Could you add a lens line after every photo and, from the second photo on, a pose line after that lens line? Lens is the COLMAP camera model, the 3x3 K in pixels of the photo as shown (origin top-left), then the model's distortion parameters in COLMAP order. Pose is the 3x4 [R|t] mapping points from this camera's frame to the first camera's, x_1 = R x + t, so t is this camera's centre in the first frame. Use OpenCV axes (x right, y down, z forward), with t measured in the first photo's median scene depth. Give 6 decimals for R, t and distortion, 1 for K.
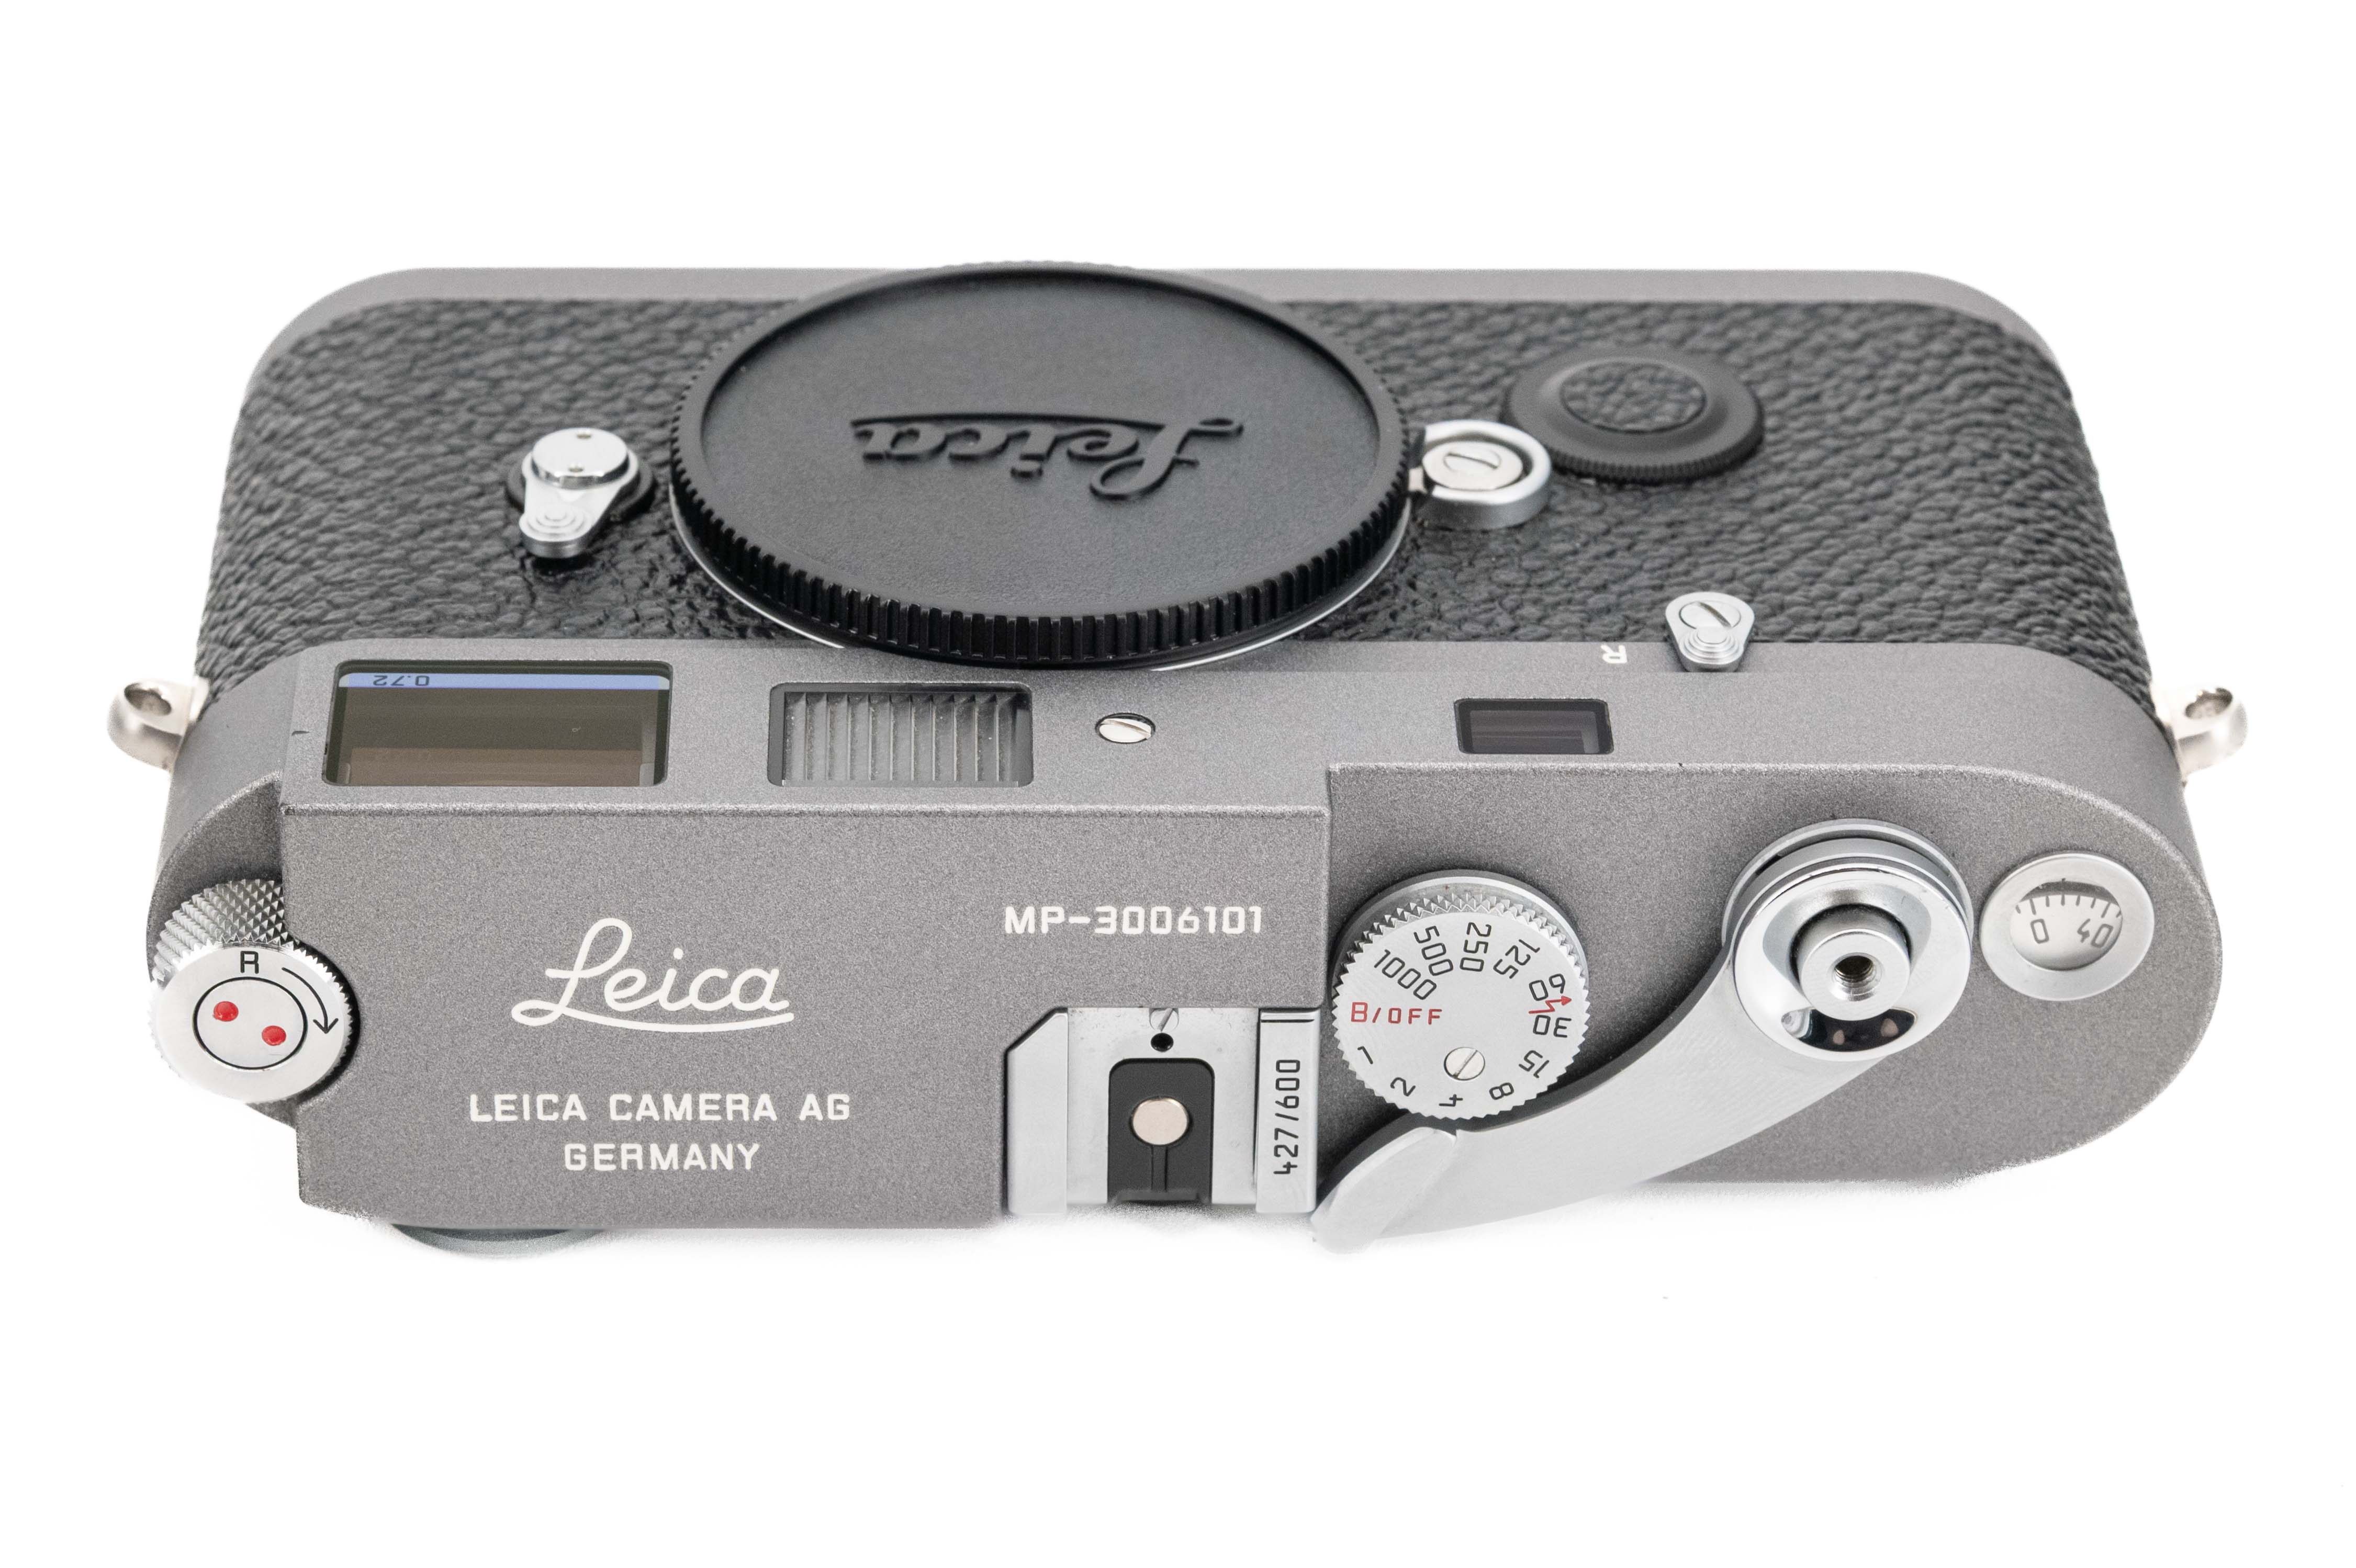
lens RADIAL K [[6889.1, 0, 1178.0], [0, 6889.1, 784.0], [0, 0, 1]] dist [-0.055359, 1.301134]
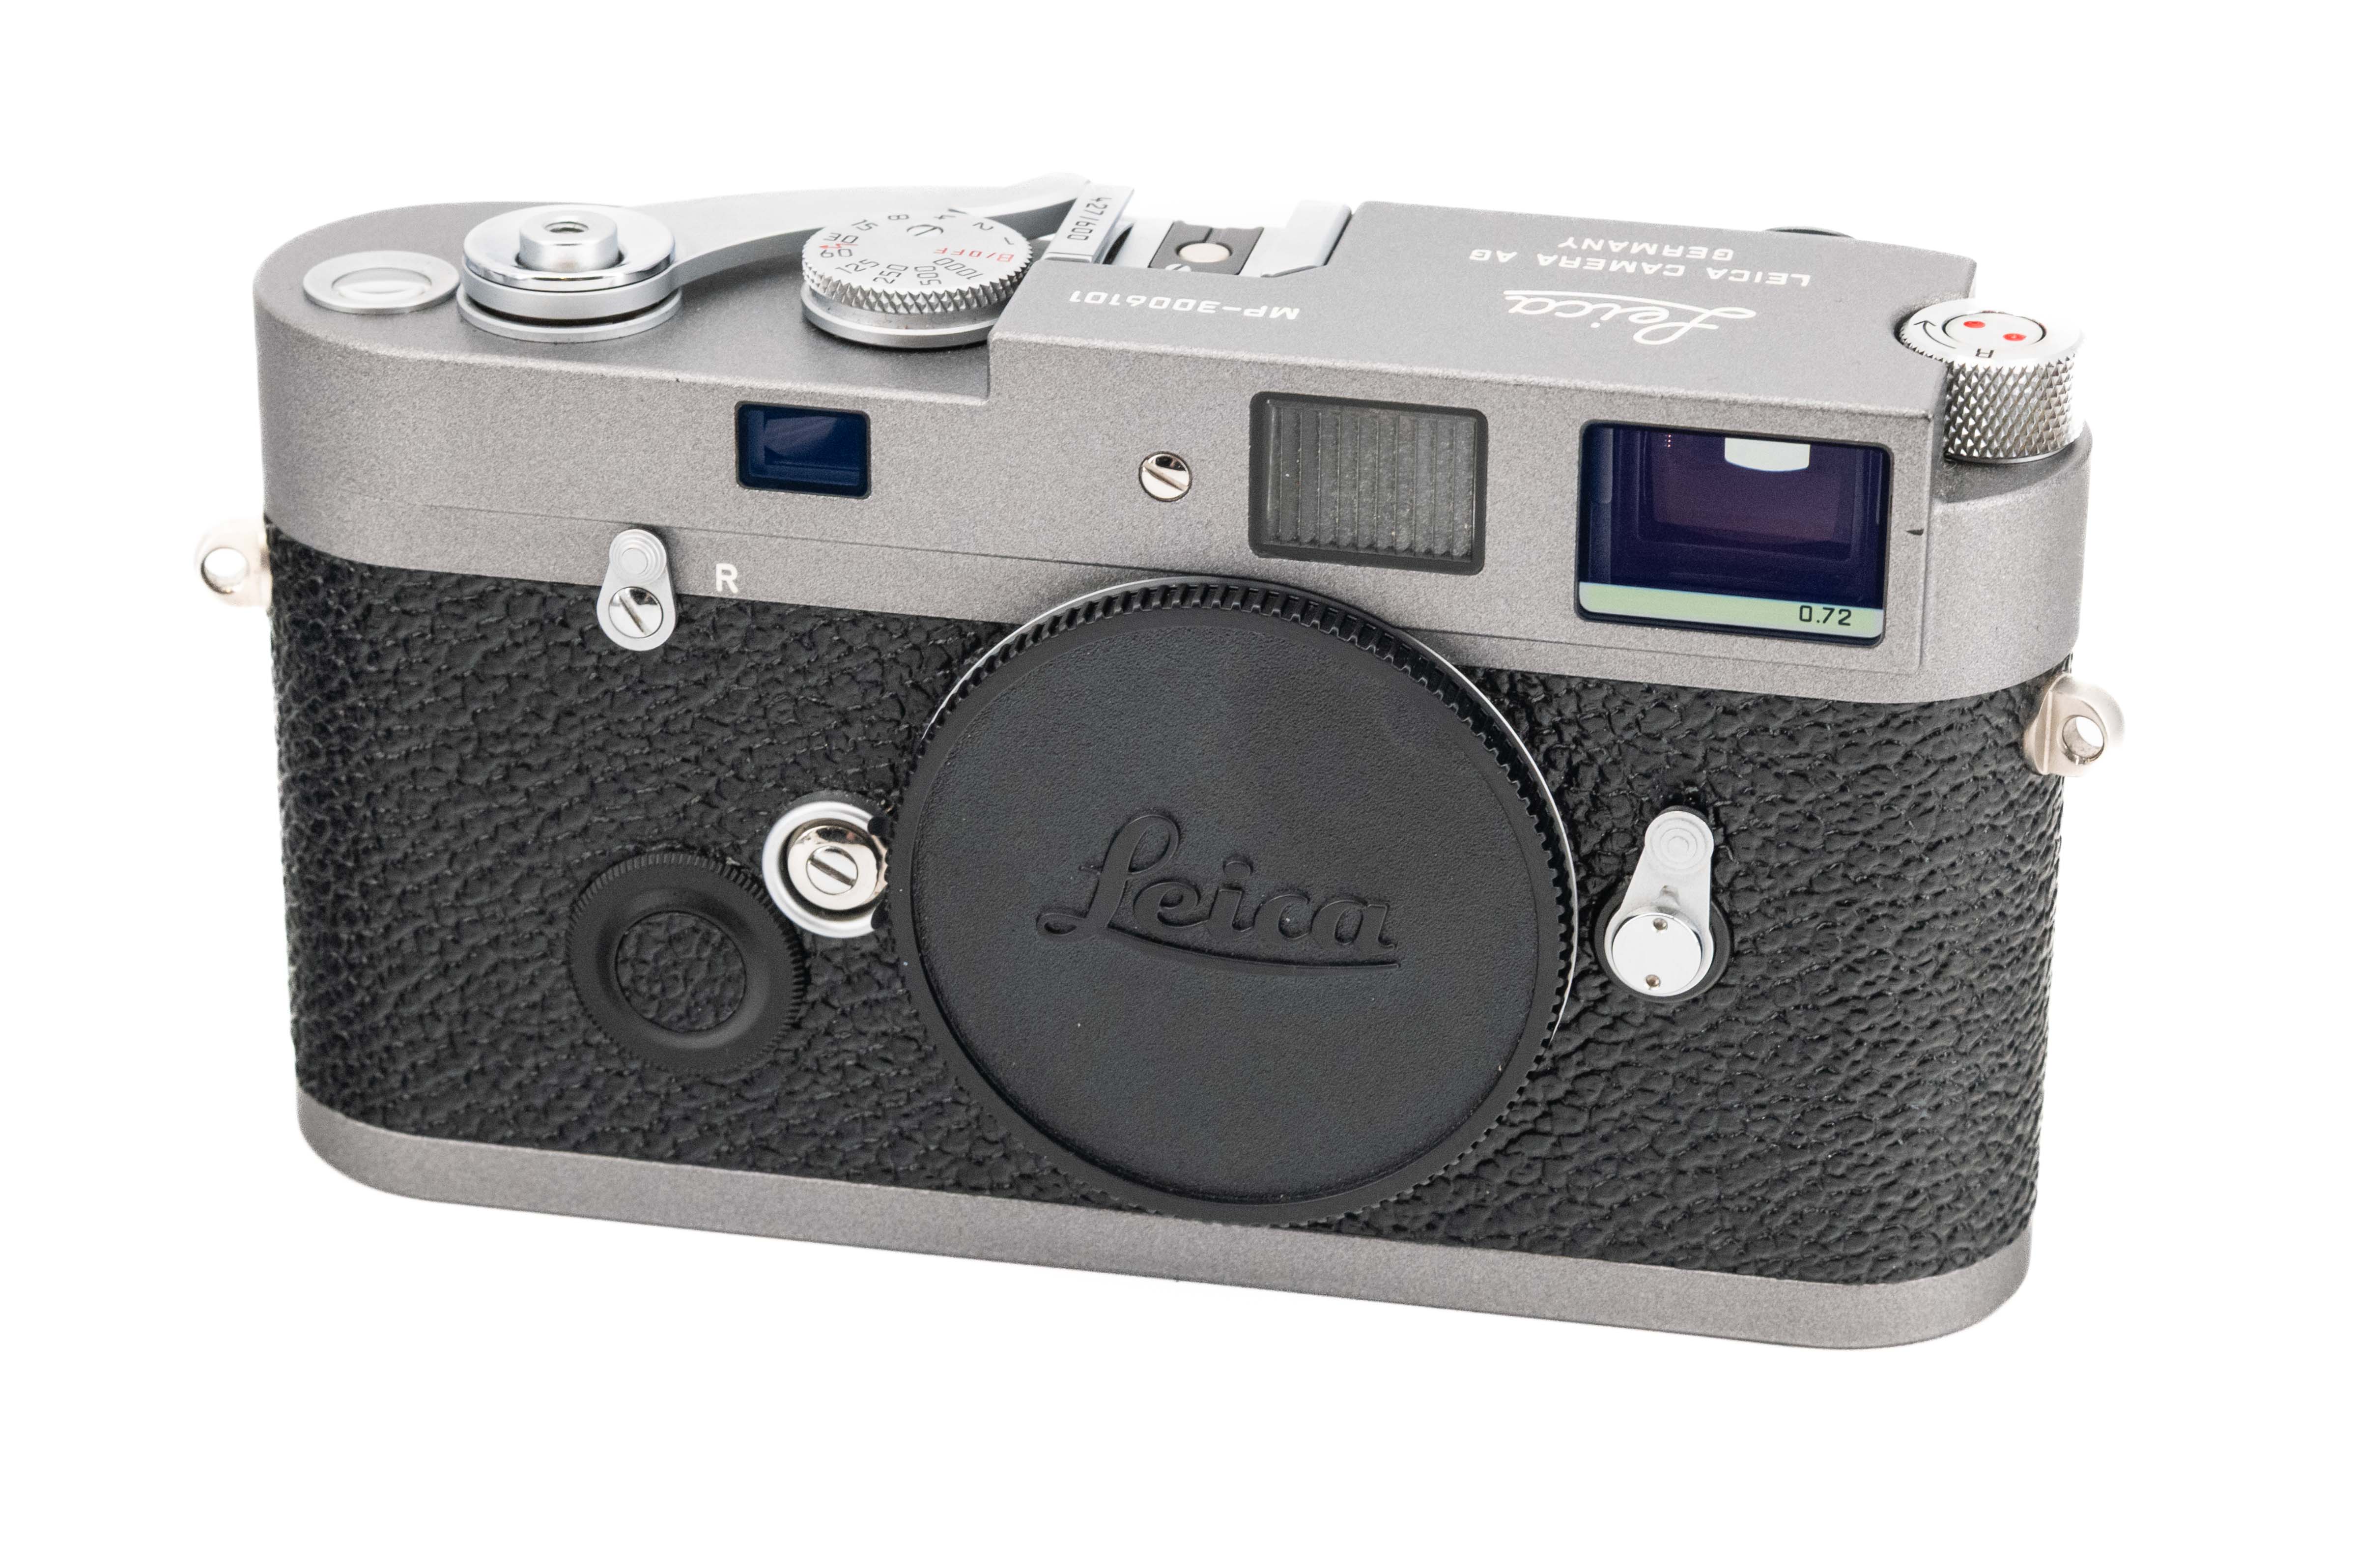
lens RADIAL K [[6887.4, 0, 1177.5], [0, 6887.4, 784.0], [0, 0, 1]] dist [-0.055359, 1.301134]
pose [[-0.982104, -0.108656, 0.153834, -0.182110], [0.175503, -0.824349, 0.538189, -0.632826], [0.068335, 0.555556, 0.828666, 0.120656]]
